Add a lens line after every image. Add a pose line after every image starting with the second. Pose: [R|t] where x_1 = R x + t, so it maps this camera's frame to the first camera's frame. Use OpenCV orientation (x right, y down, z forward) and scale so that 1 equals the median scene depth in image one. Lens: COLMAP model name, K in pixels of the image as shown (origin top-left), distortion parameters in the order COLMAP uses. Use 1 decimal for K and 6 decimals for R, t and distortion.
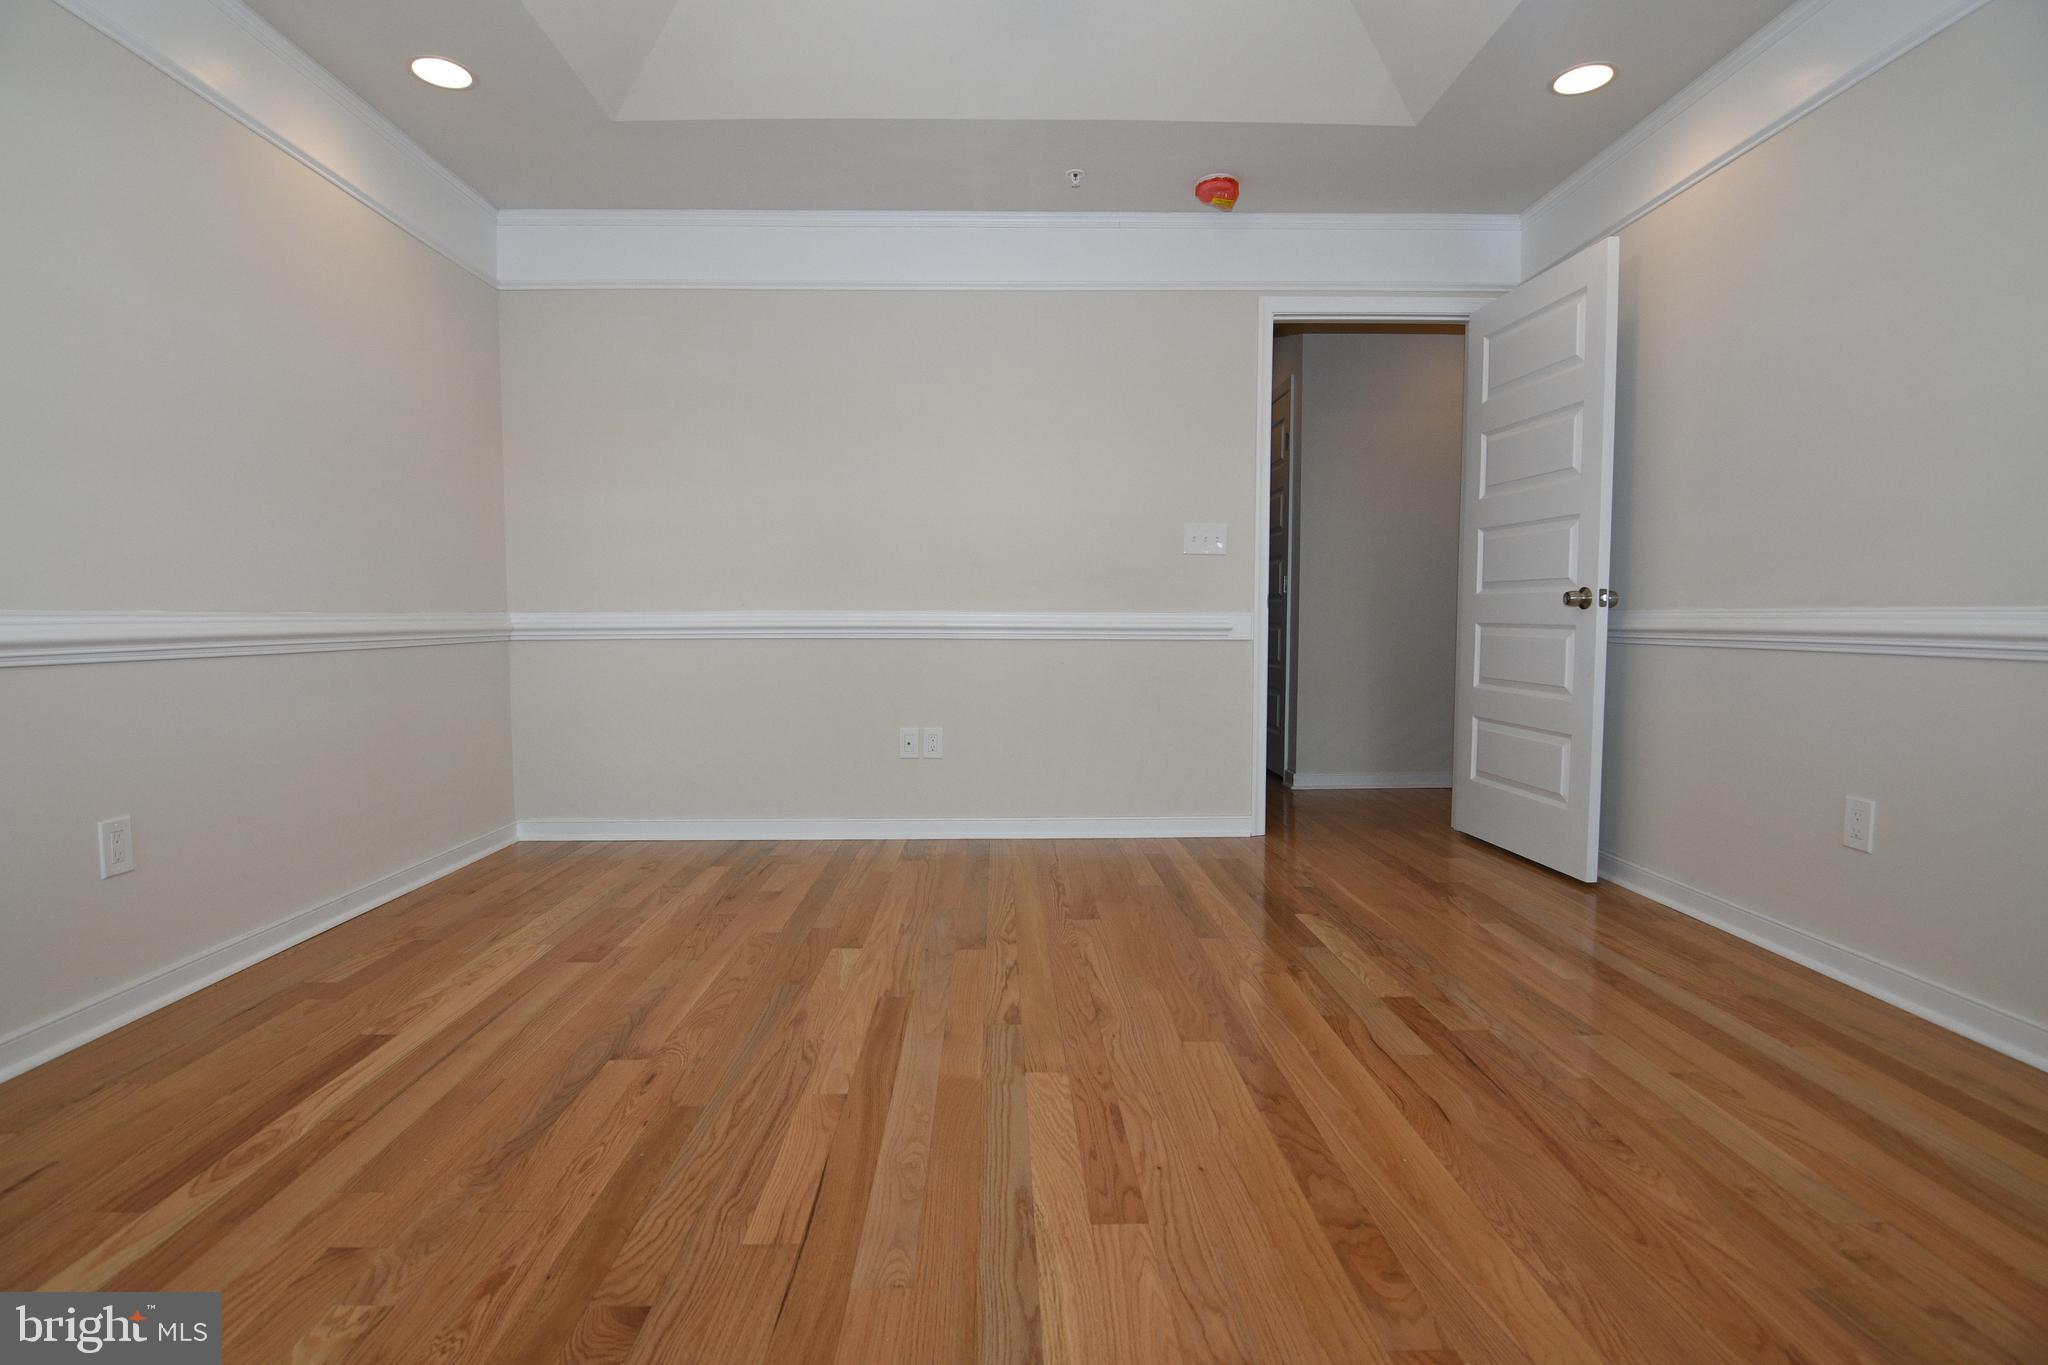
lens RADIAL K [[989.3, 0, 1024.0], [0, 989.3, 682.5], [0, 0, 1]] dist [0.000053, -0.015558]
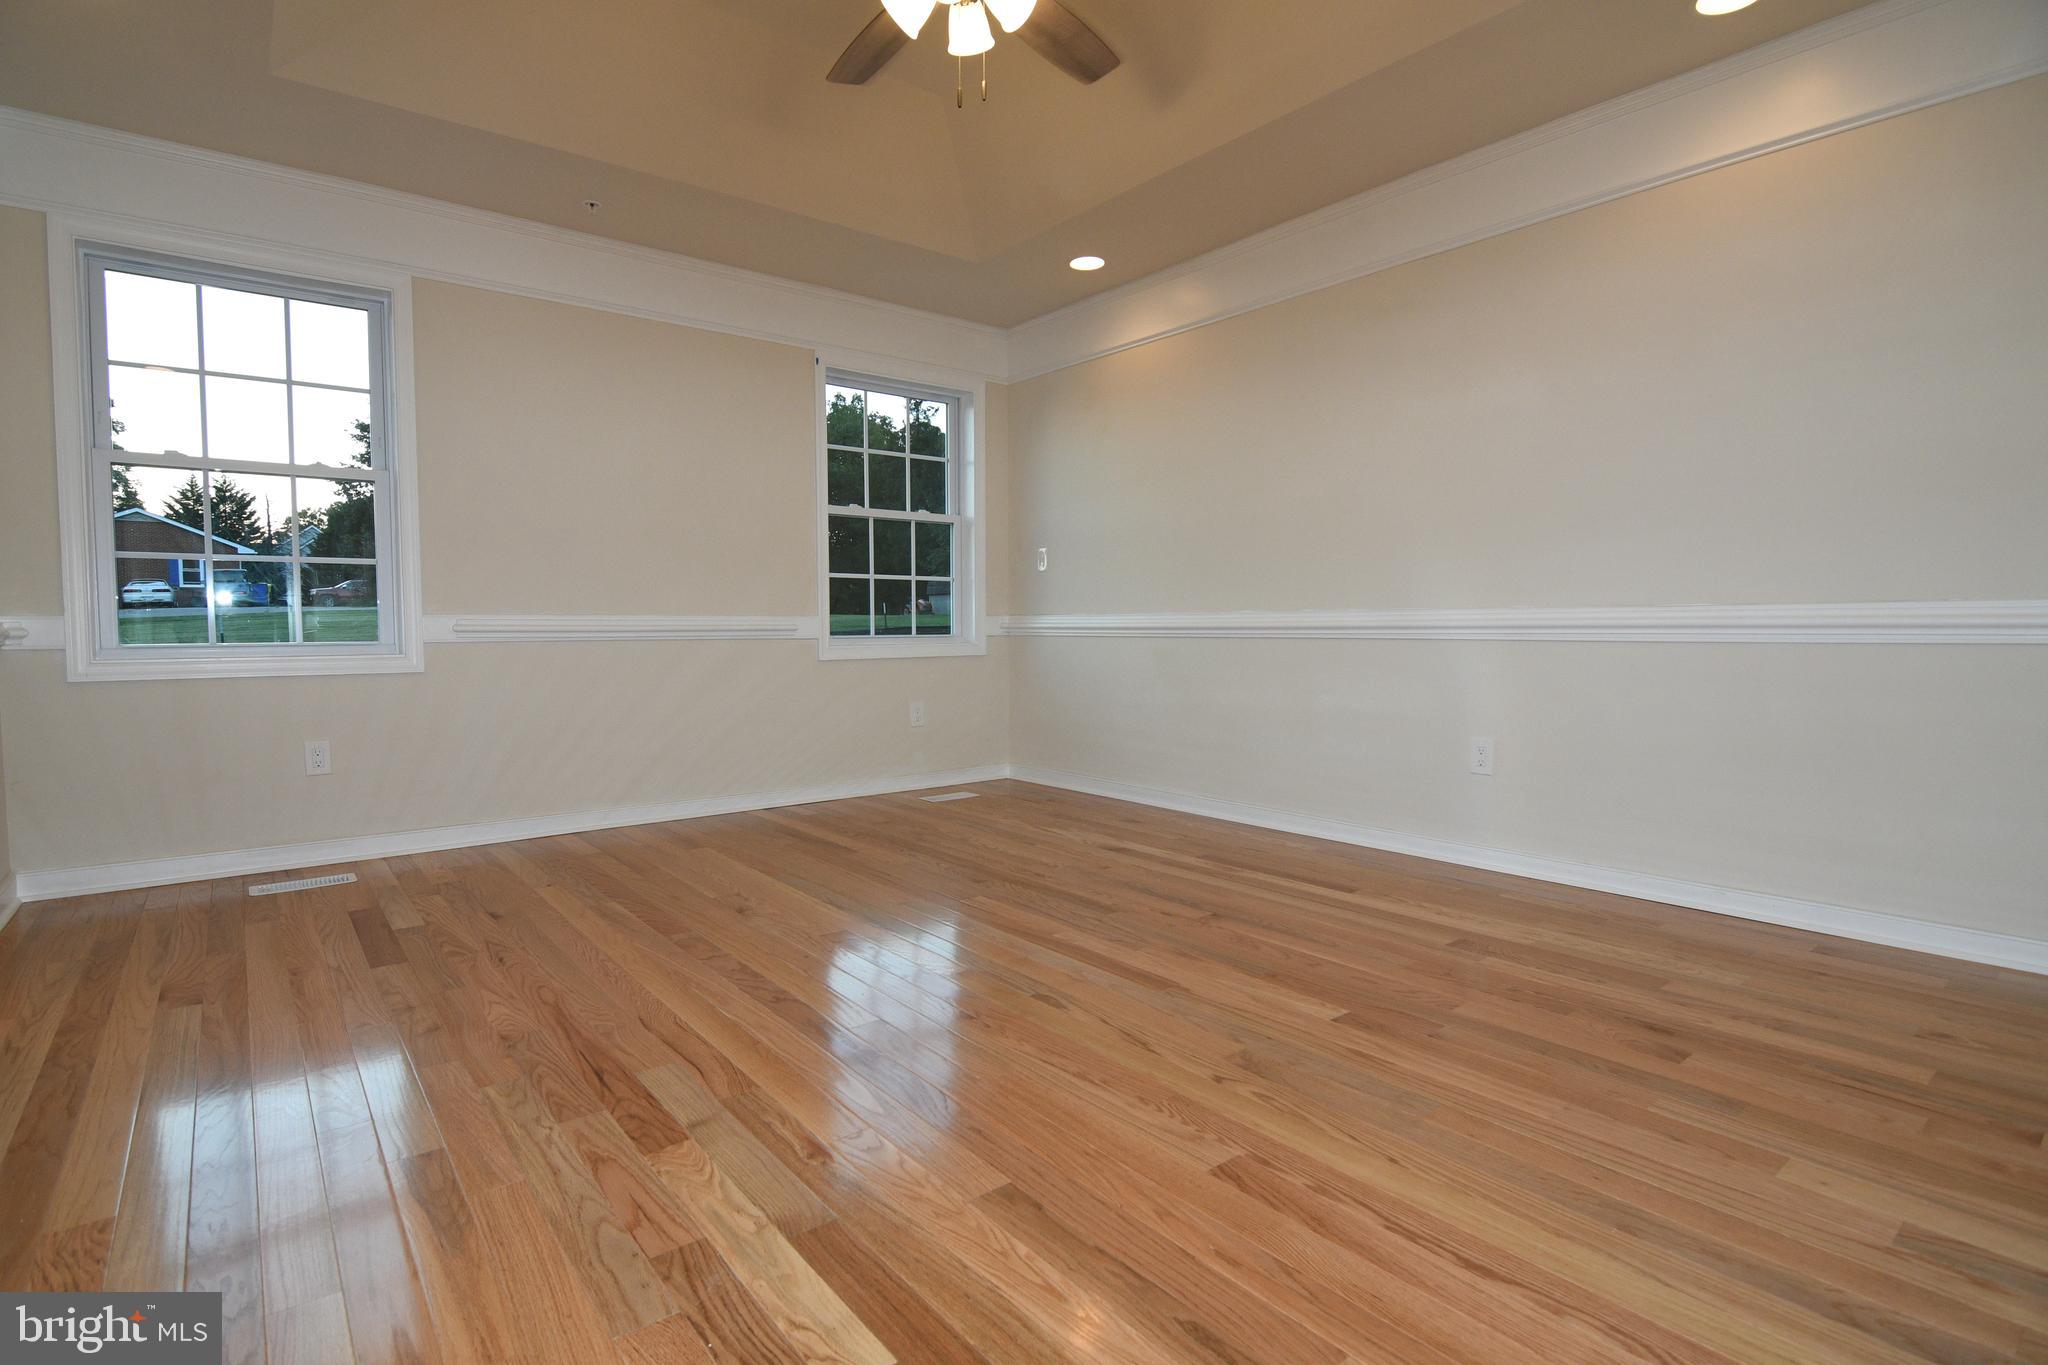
lens RADIAL K [[989.3, 0, 1024.0], [0, 989.3, 682.5], [0, 0, 1]] dist [0.000053, -0.015558]
pose [[-0.794751, 0.041295, -0.605529, 0.493100], [-0.032139, 0.993420, 0.109930, -0.082173], [0.606084, 0.106828, -0.788194, 1.406366]]
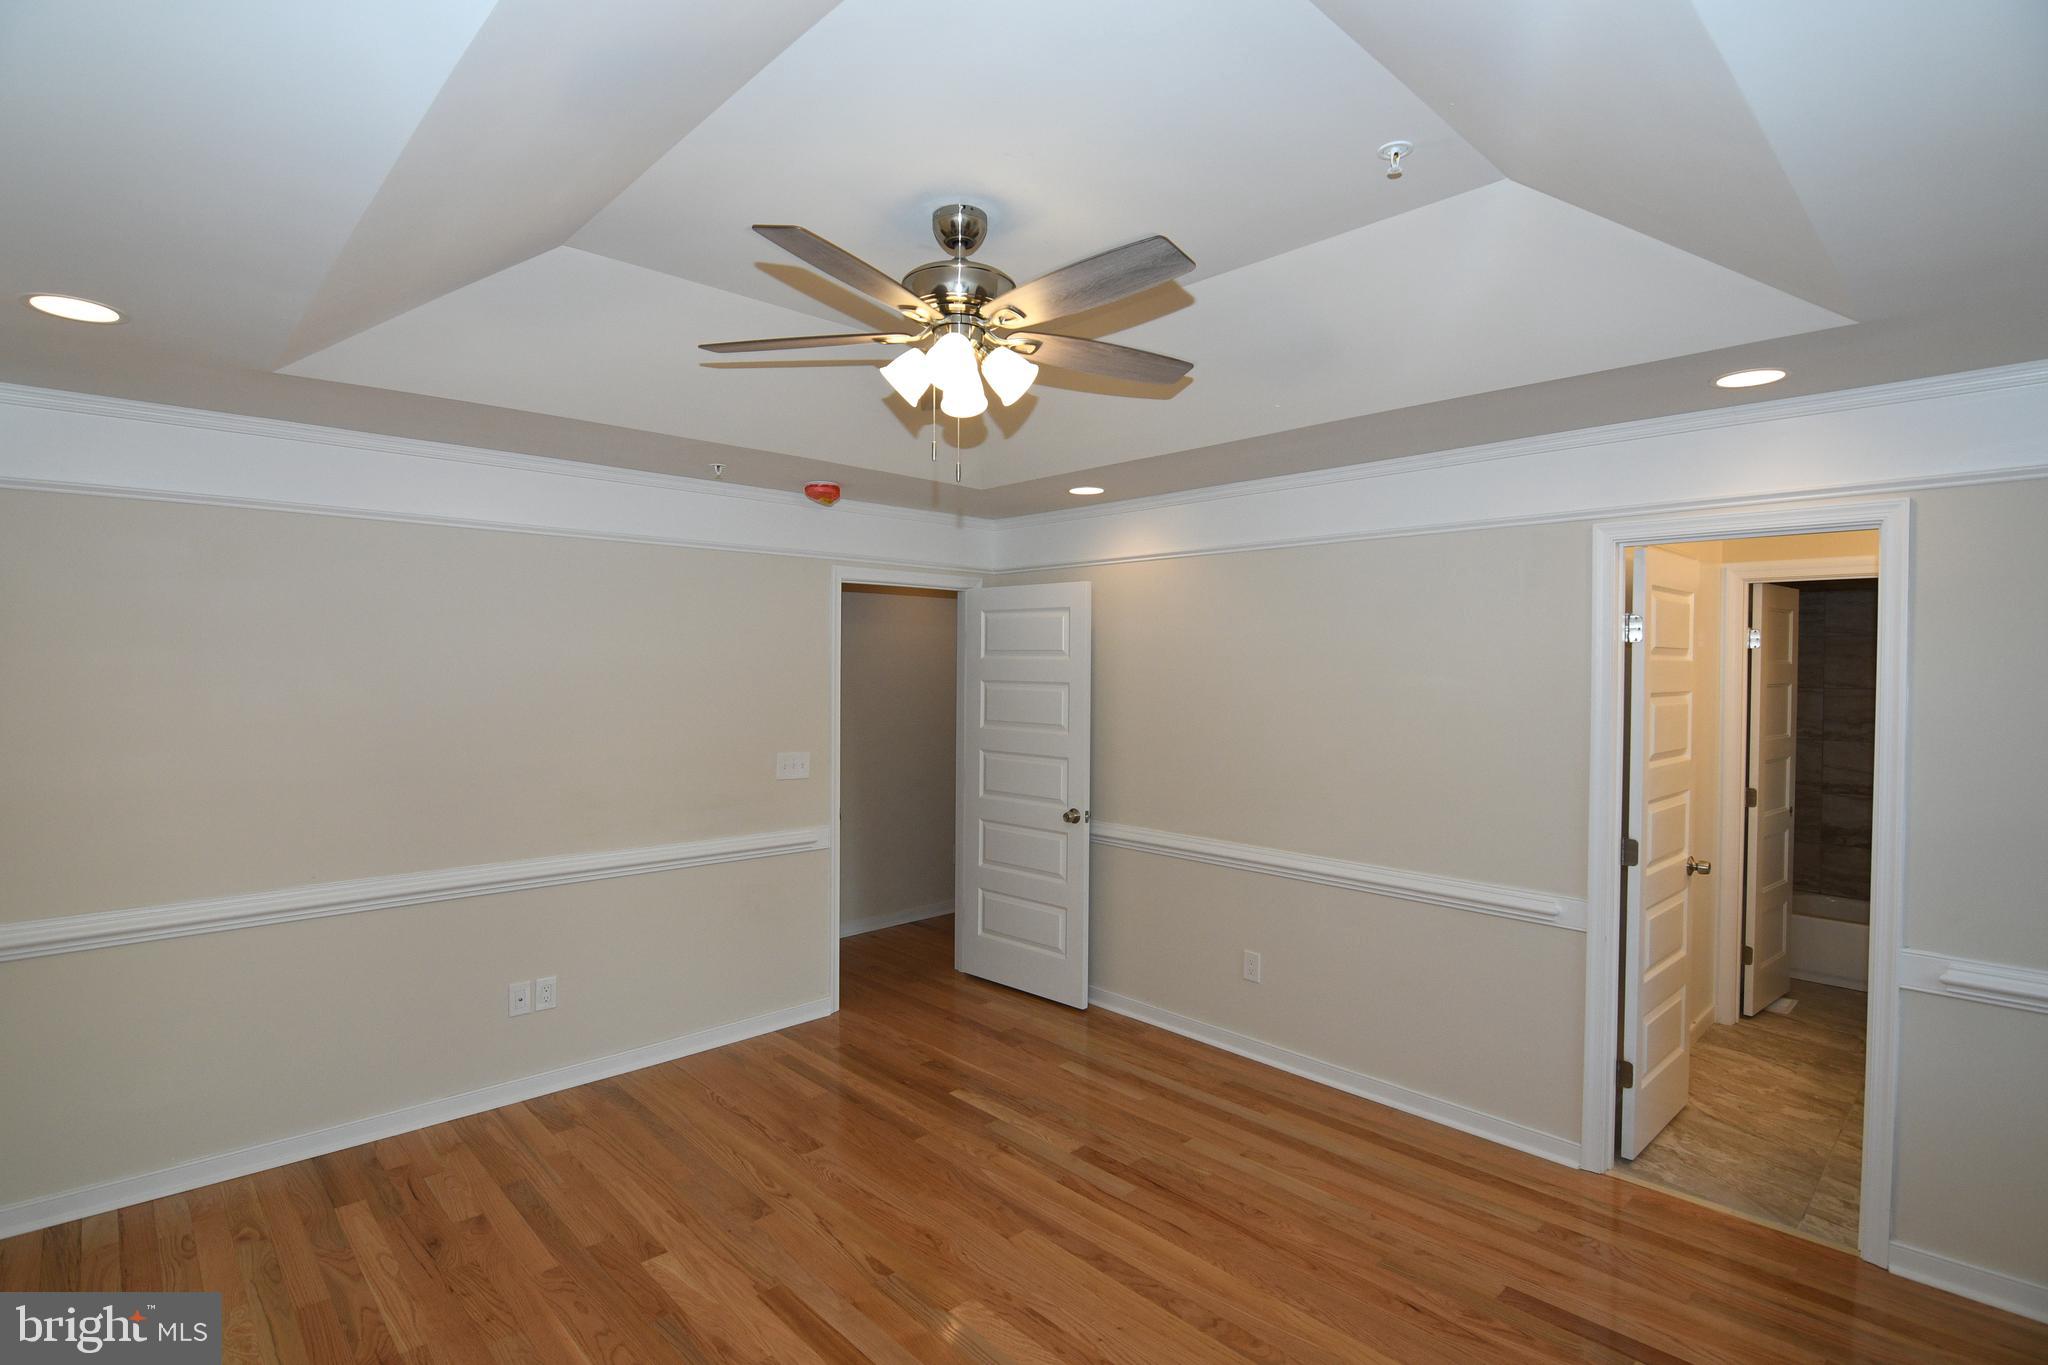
lens RADIAL K [[989.3, 0, 1024.0], [0, 989.3, 682.5], [0, 0, 1]] dist [0.000053, -0.015558]
pose [[0.738589, -0.007112, 0.674118, -0.570632], [0.035040, 0.998998, -0.027852, -0.288730], [-0.673245, 0.044192, 0.738098, -0.062145]]
